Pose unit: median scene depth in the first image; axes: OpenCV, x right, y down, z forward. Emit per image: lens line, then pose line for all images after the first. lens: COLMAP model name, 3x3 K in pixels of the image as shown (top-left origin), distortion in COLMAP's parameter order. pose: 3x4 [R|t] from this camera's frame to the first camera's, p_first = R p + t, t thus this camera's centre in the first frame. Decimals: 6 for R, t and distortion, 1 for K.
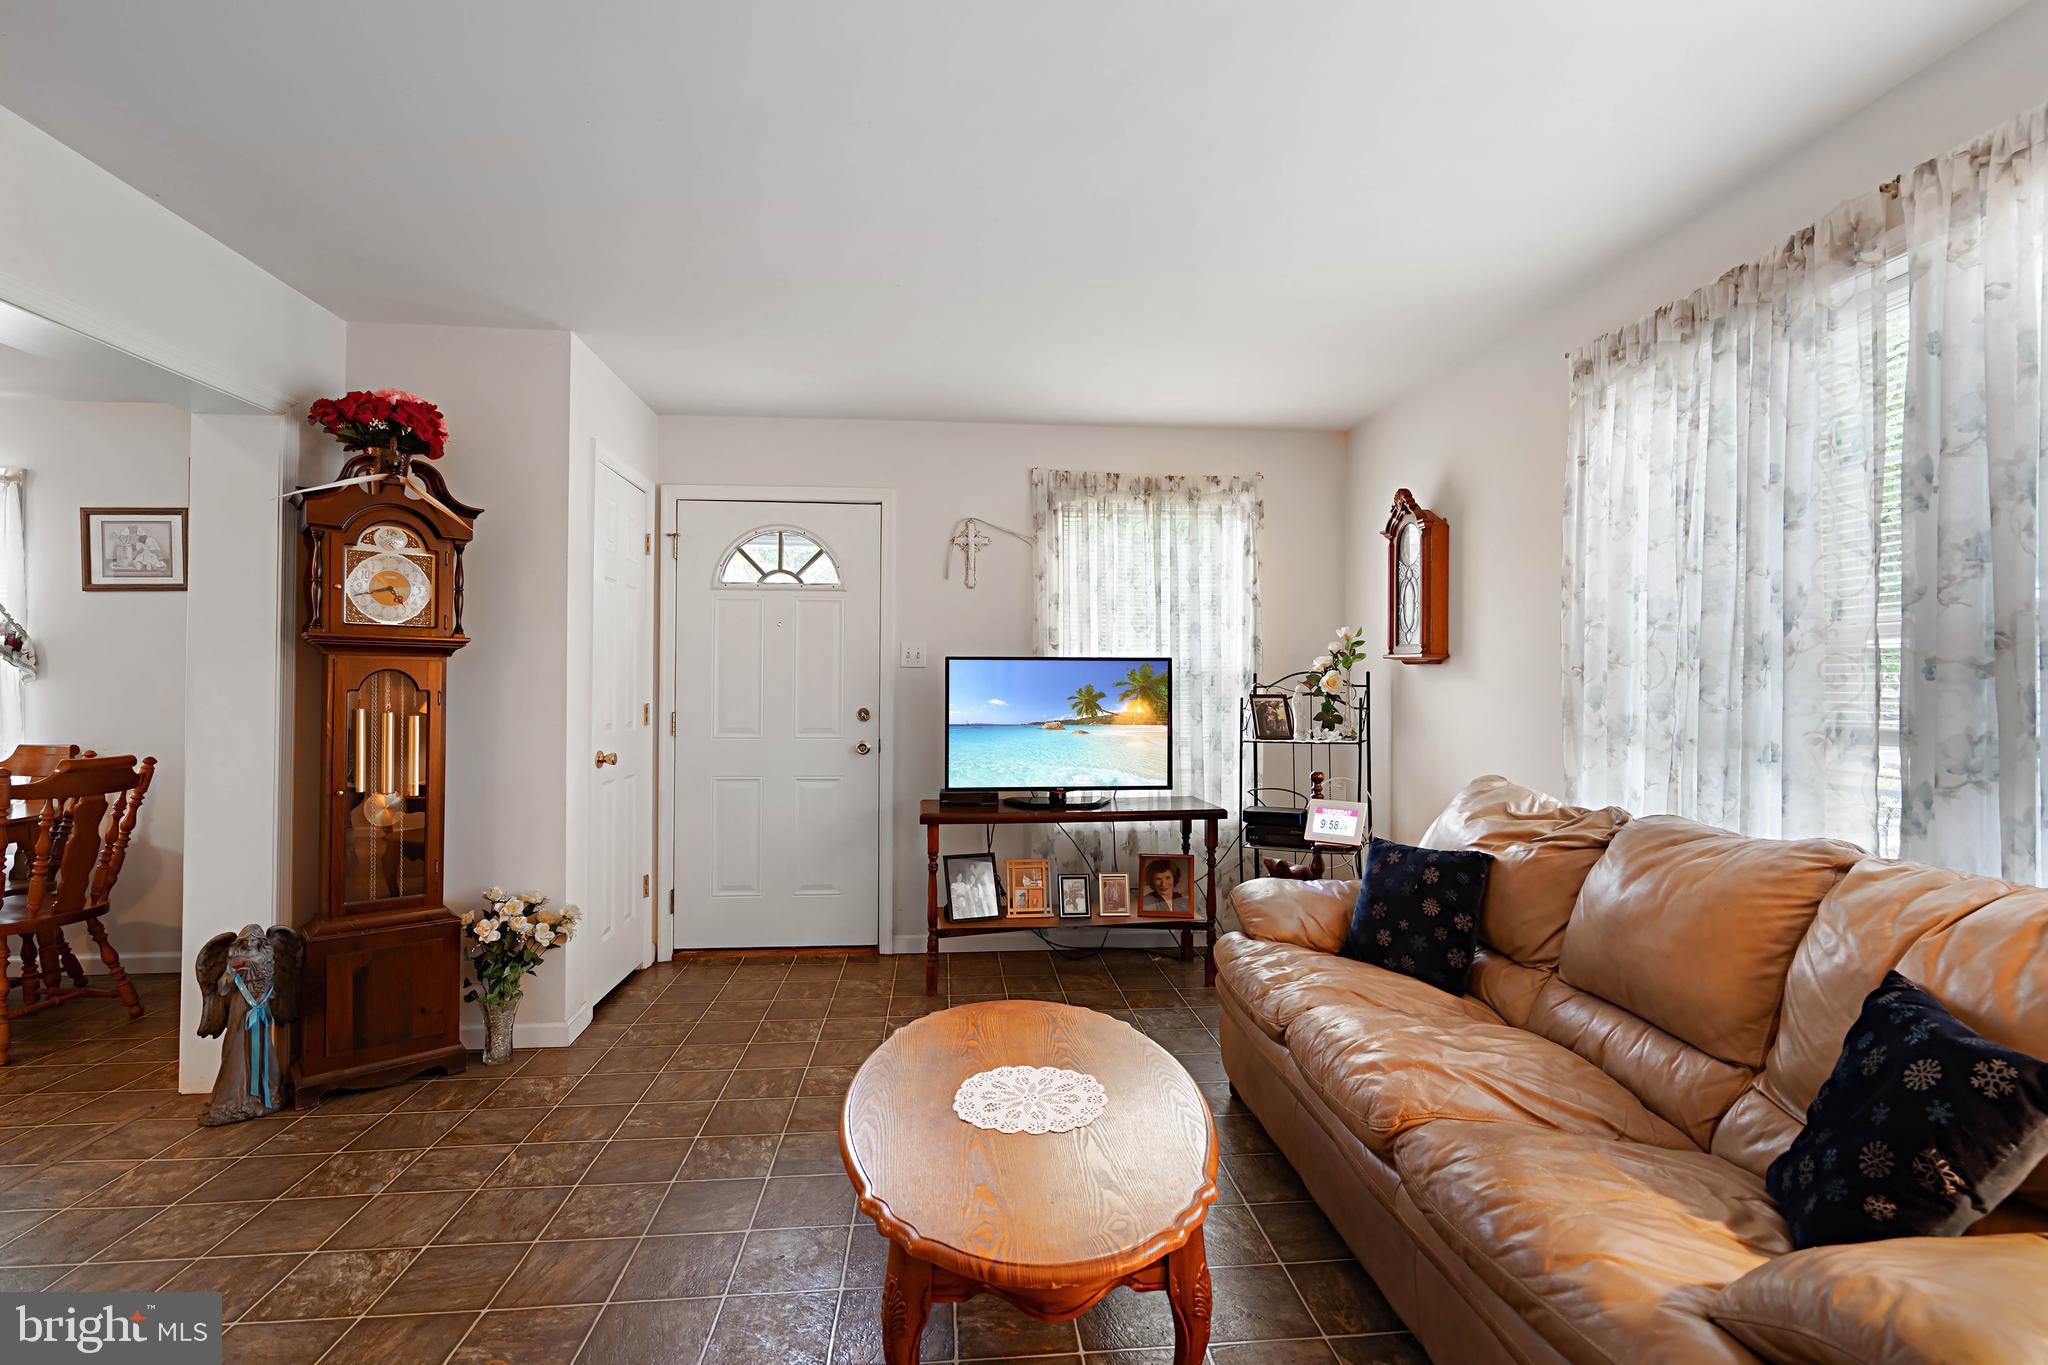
lens RADIAL K [[926.2, 0, 1016.2], [0, 926.2, 681.4], [0, 0, 1]] dist [-0.007397, 0.002678]
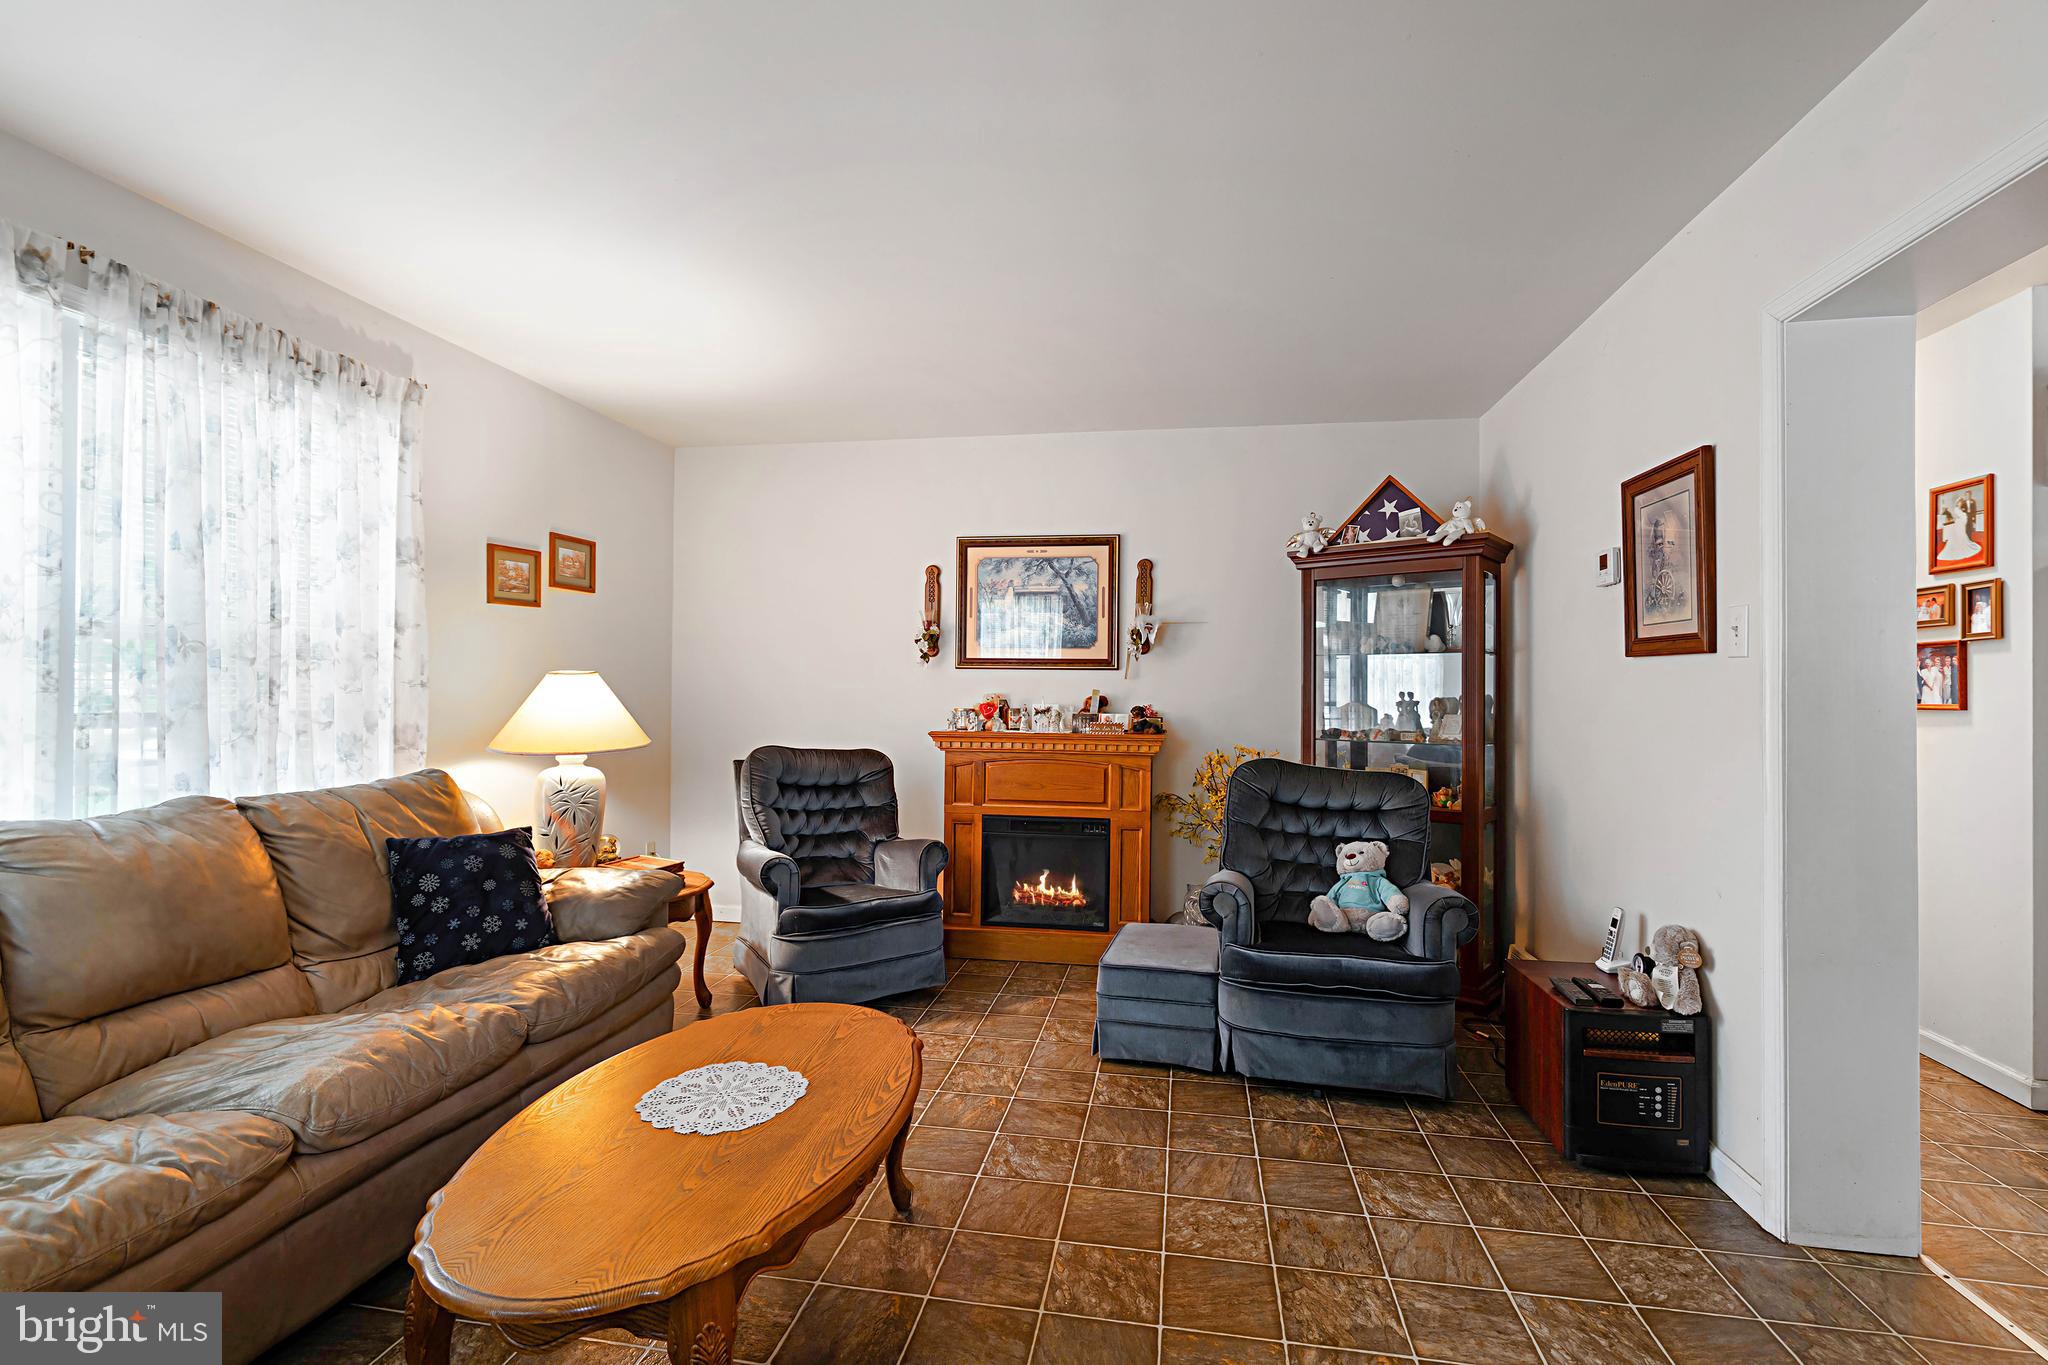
lens RADIAL K [[926.2, 0, 1024.5], [0, 926.2, 687.0], [0, 0, 1]] dist [-0.007397, 0.002678]
pose [[-0.966258, -0.010758, 0.257353, -0.218262], [-0.014193, 0.999833, -0.011496, 0.008873], [-0.257186, -0.014761, -0.966249, 0.887191]]
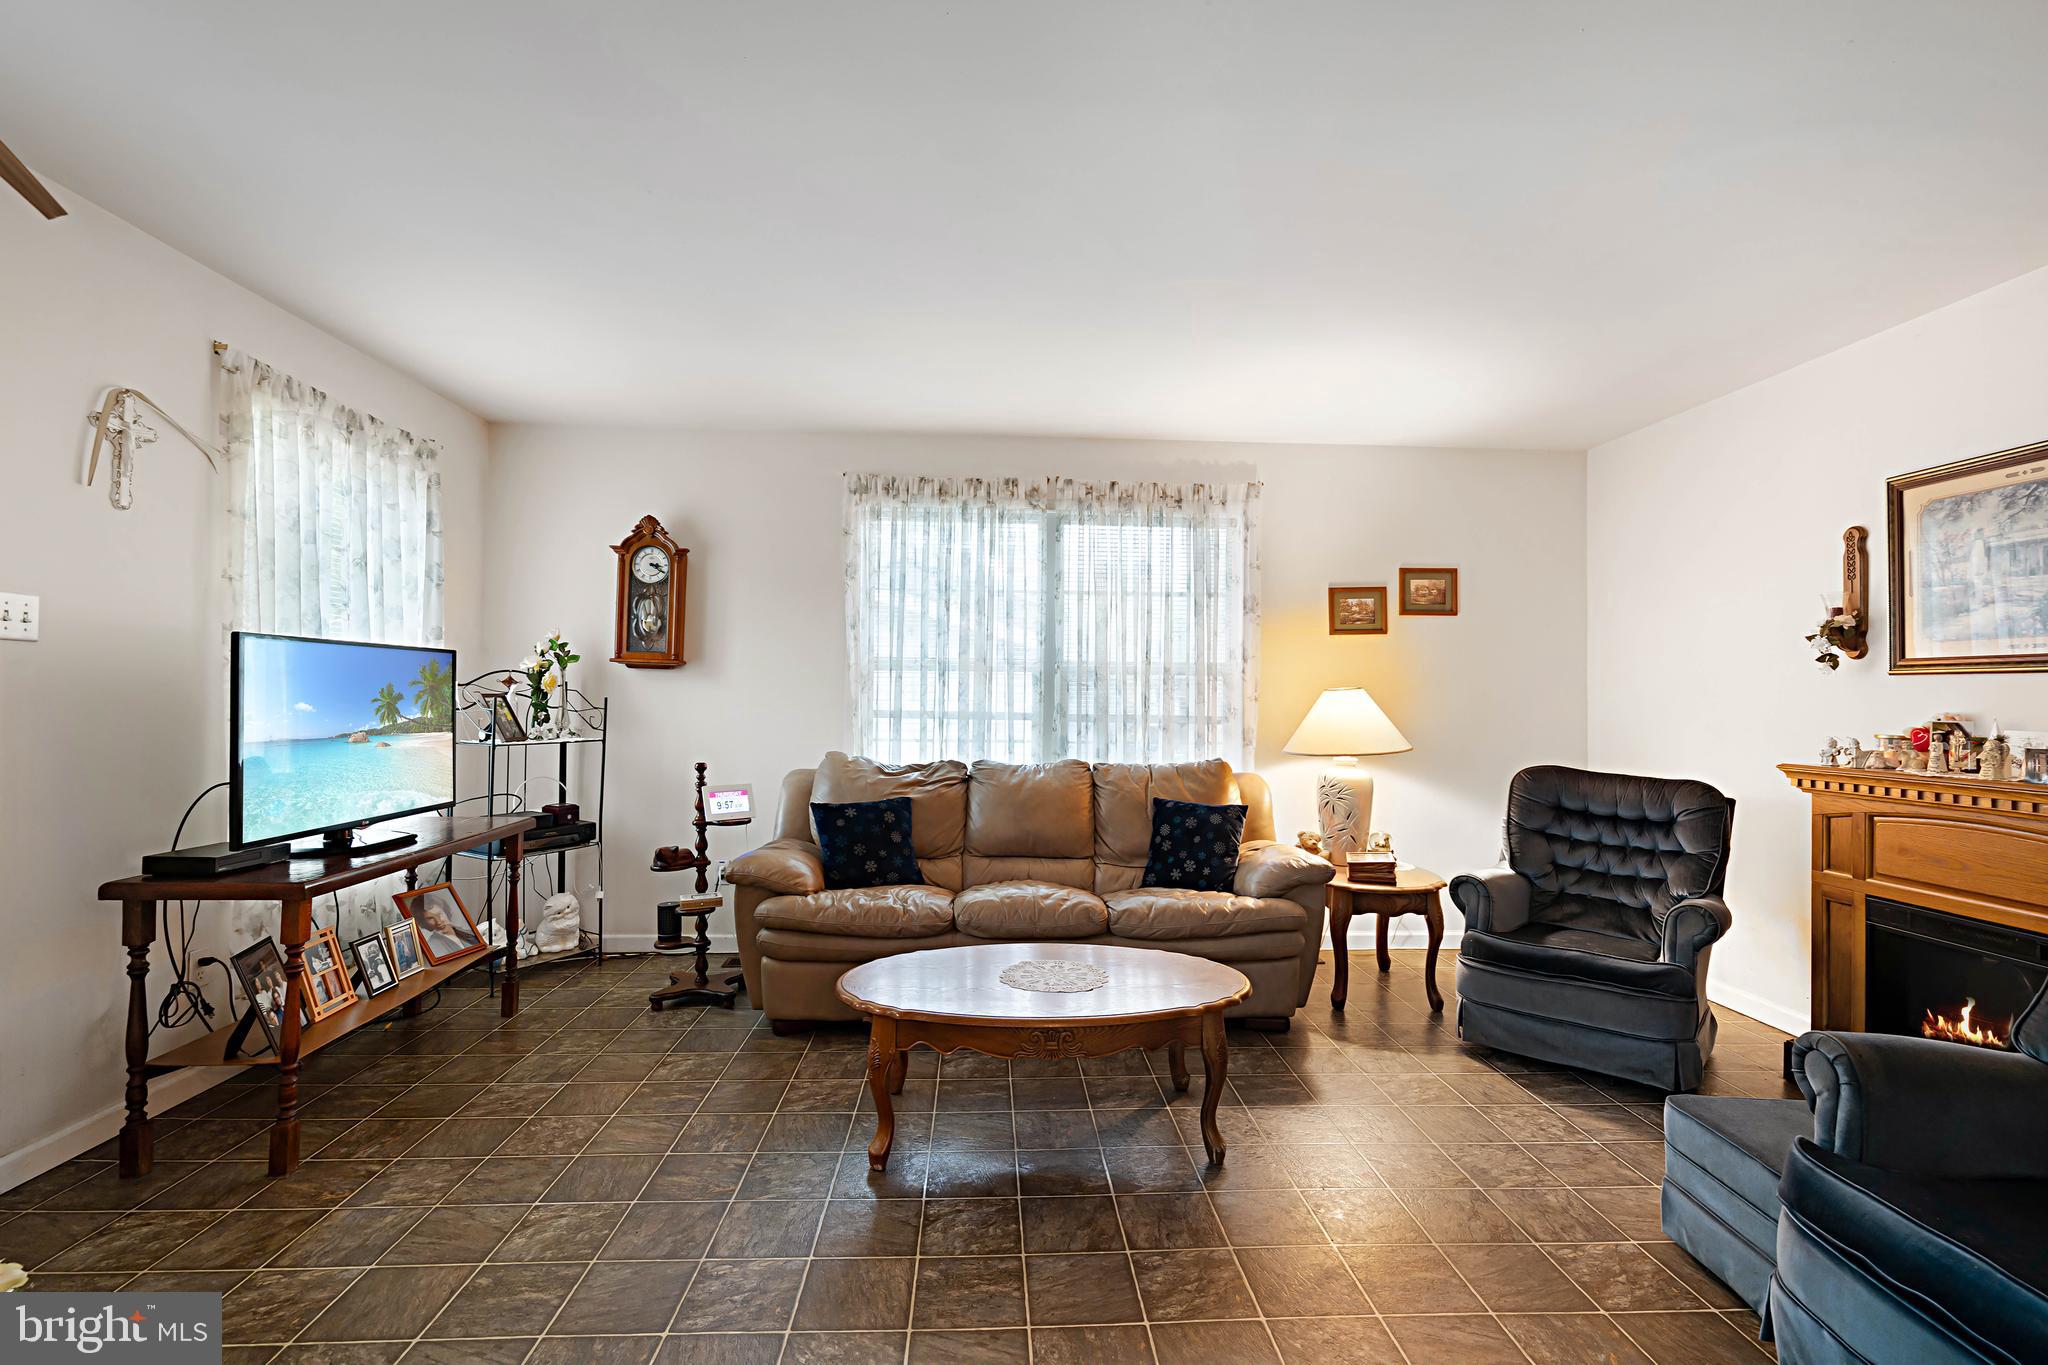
lens RADIAL K [[926.2, 0, 1029.9], [0, 926.2, 687.7], [0, 0, 1]] dist [-0.007397, 0.002678]
pose [[0.038623, 0.006620, 0.999232, -0.659292], [-0.019813, 0.999787, -0.005858, 0.002494], [-0.999057, -0.019572, 0.038746, 0.450345]]
